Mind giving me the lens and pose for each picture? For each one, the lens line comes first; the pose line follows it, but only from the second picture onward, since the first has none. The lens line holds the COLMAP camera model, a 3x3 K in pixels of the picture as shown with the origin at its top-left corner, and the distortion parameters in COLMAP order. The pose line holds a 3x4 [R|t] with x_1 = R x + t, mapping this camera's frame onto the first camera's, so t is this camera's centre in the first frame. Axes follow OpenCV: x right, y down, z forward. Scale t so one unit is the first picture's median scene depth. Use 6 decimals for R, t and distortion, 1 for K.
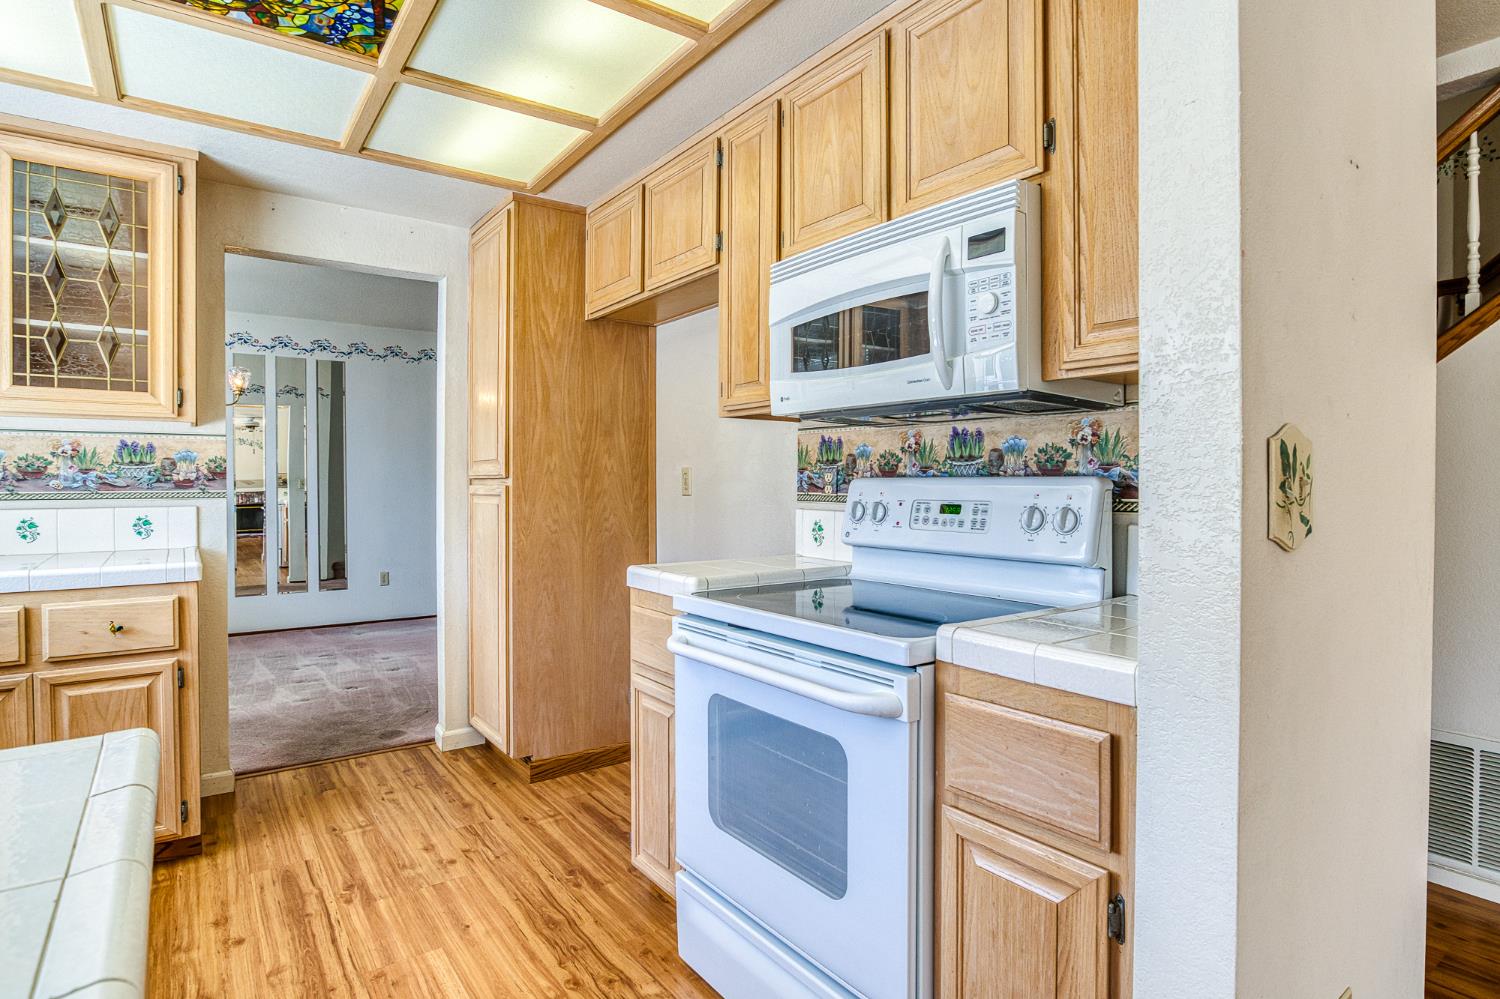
lens RADIAL K [[785.9, 0, 762.5], [0, 785.9, 484.4], [0, 0, 1]] dist [-0.039189, 0.014318]
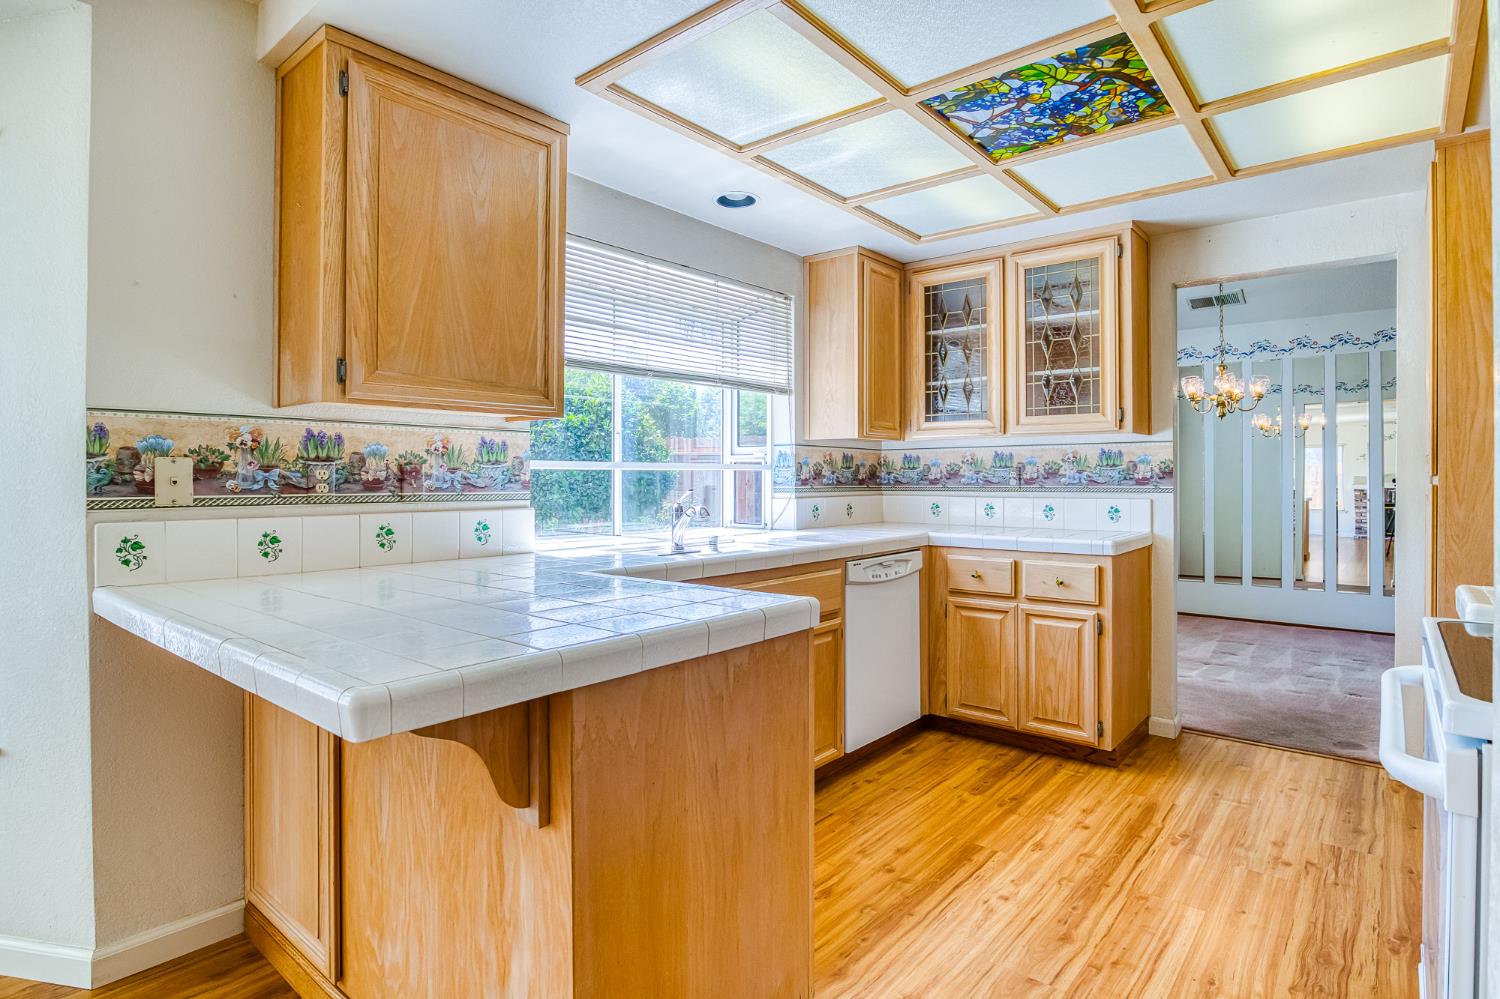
lens RADIAL K [[785.9, 0, 764.9], [0, 785.9, 471.3], [0, 0, 1]] dist [-0.039189, 0.014318]
pose [[0.239421, -0.008387, -0.970880, 0.379494], [-0.004523, 0.999942, -0.009754, -0.001658], [0.970905, 0.006726, 0.239370, 0.108671]]
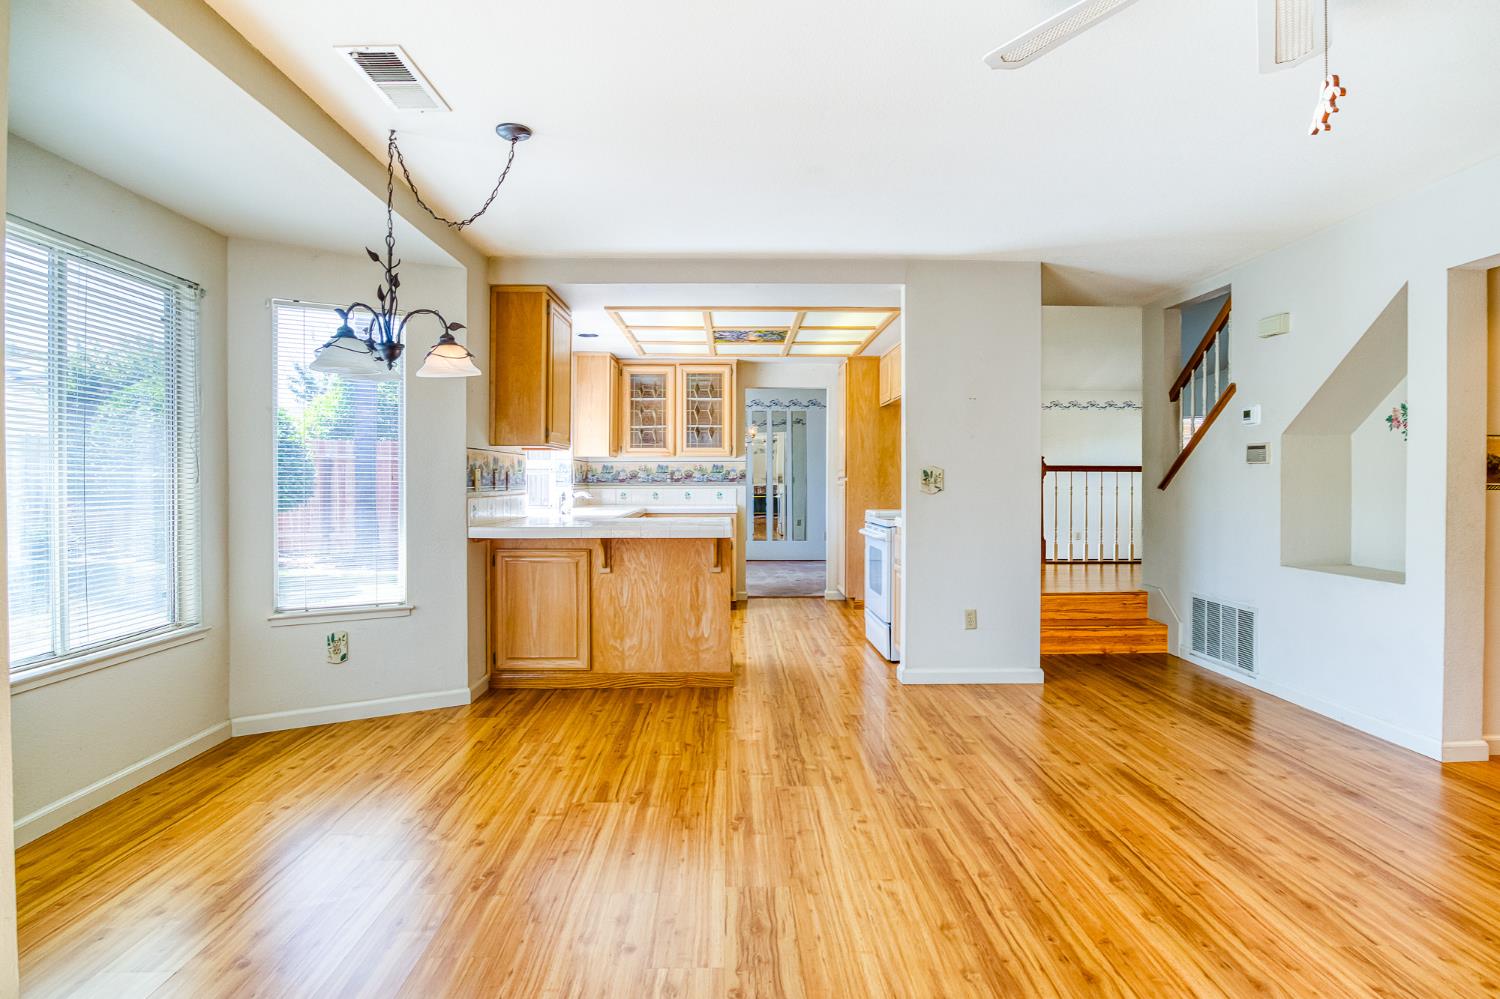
lens RADIAL K [[785.9, 0, 746.9], [0, 785.9, 480.4], [0, 0, 1]] dist [-0.039189, 0.014318]
pose [[0.815430, 0.003056, -0.578847, 0.955302], [-0.003684, 0.999993, 0.000090, 0.001200], [0.578844, 0.002059, 0.815436, -1.311106]]
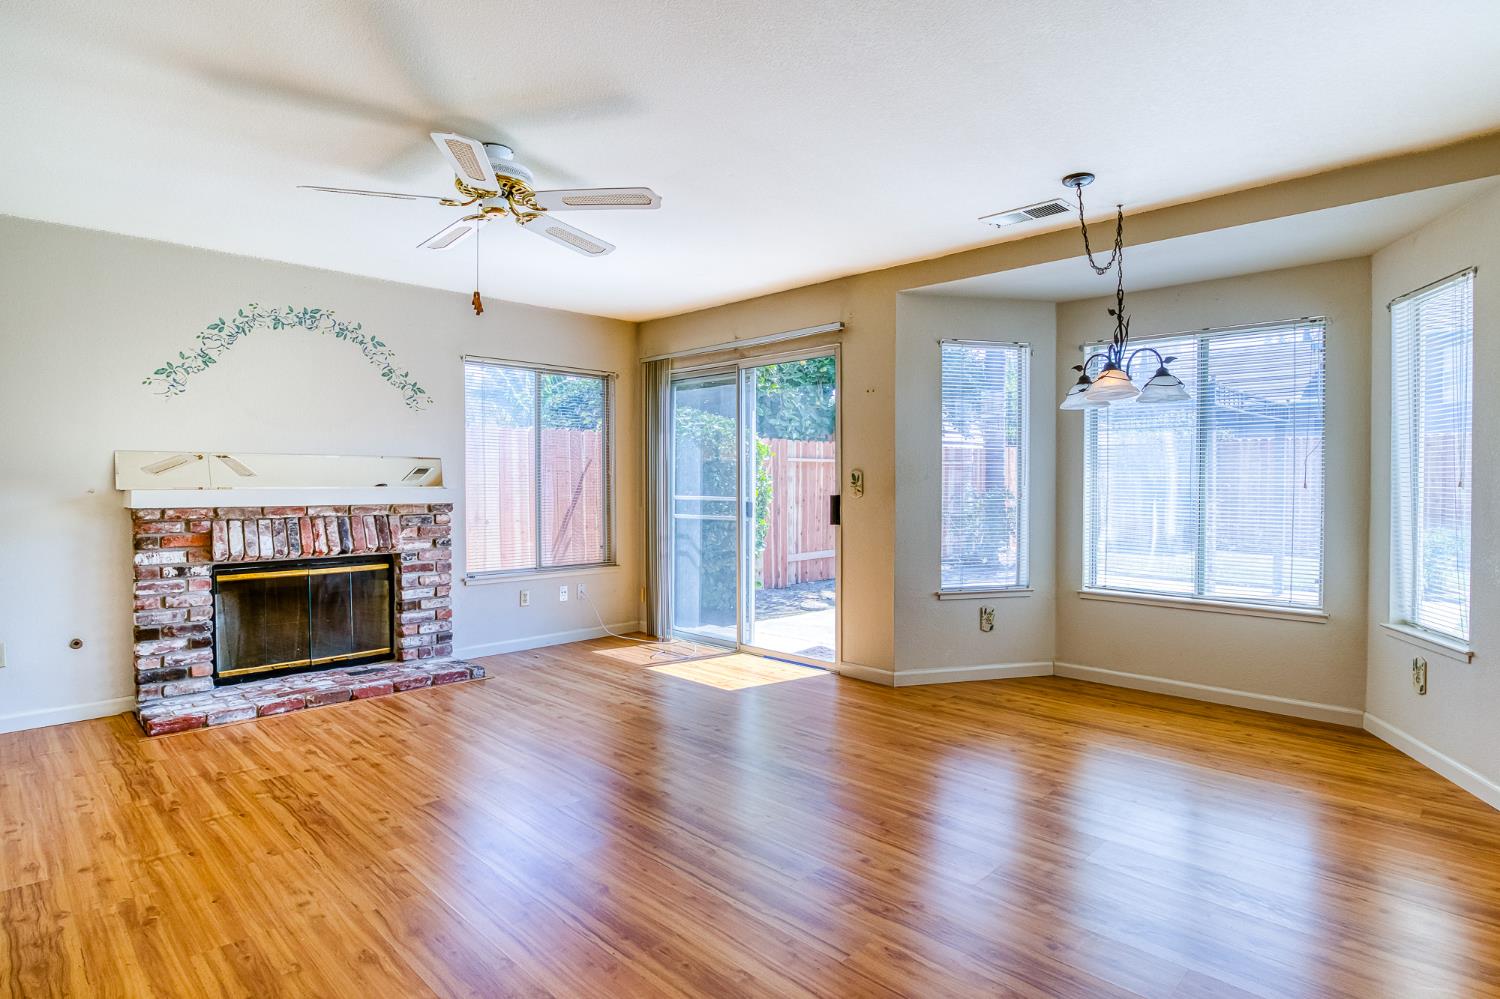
lens RADIAL K [[785.9, 0, 763.5], [0, 785.9, 496.5], [0, 0, 1]] dist [-0.039189, 0.014318]
pose [[-0.986619, 0.001724, -0.163031, 0.748848], [-0.001772, 0.999772, 0.021295, -0.000856], [0.163030, 0.021299, -0.986391, 0.557072]]
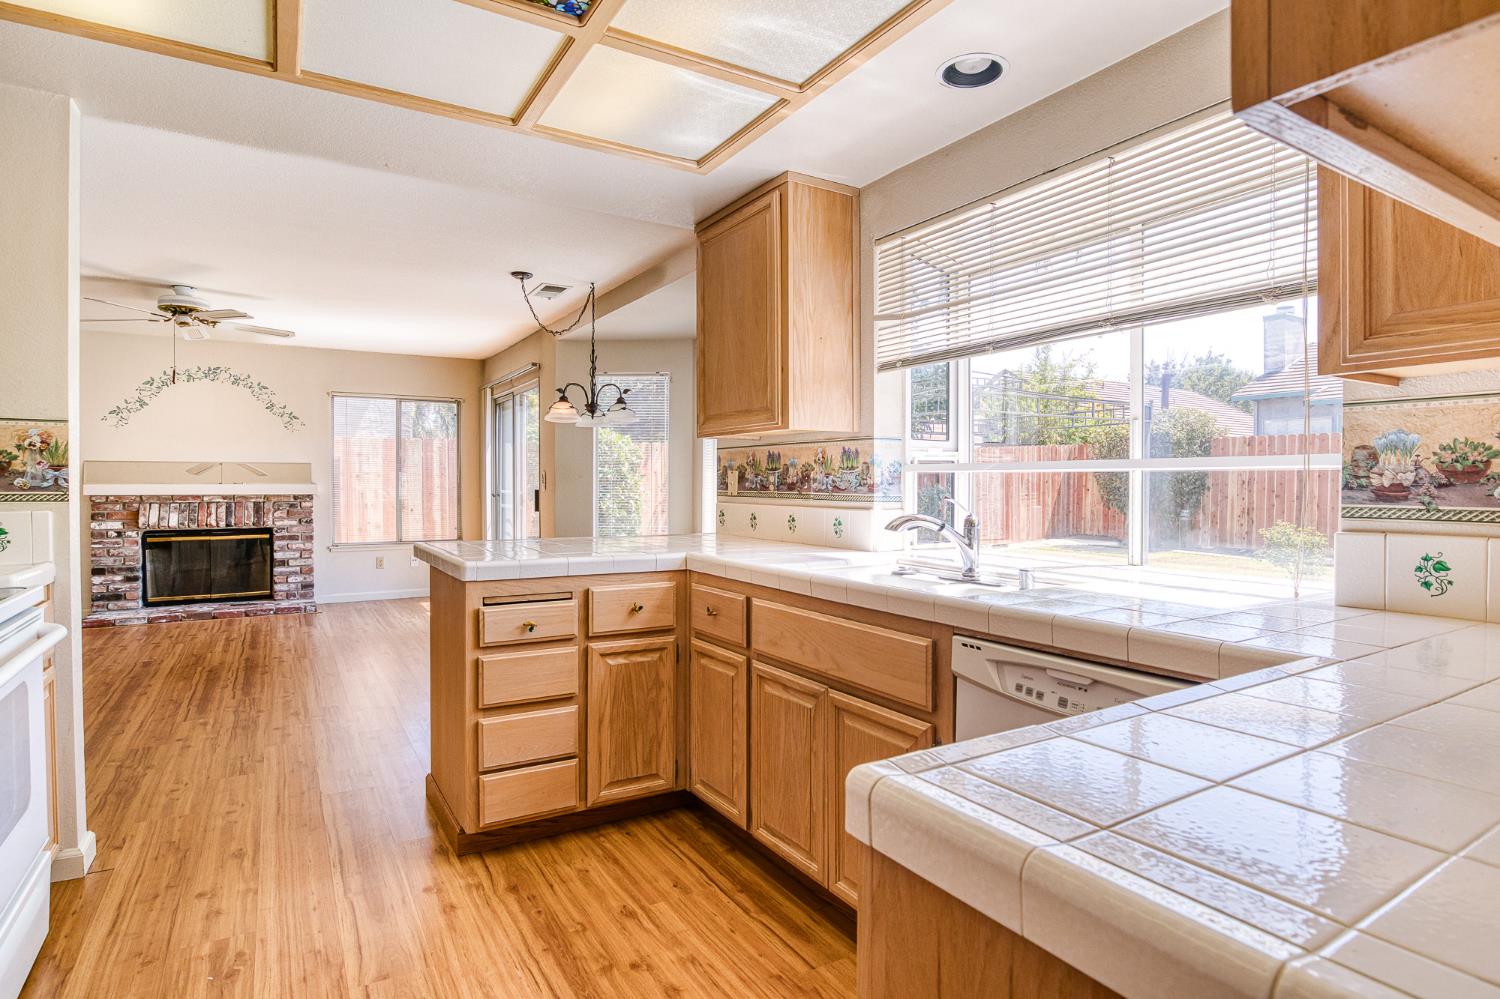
lens RADIAL K [[785.9, 0, 781.6], [0, 785.9, 496.0], [0, 0, 1]] dist [-0.039189, 0.014318]
pose [[-0.997918, -0.004568, 0.064339, -0.694483], [-0.003035, 0.999710, 0.023907, -0.007777], [-0.064429, 0.023662, -0.997642, 1.225363]]
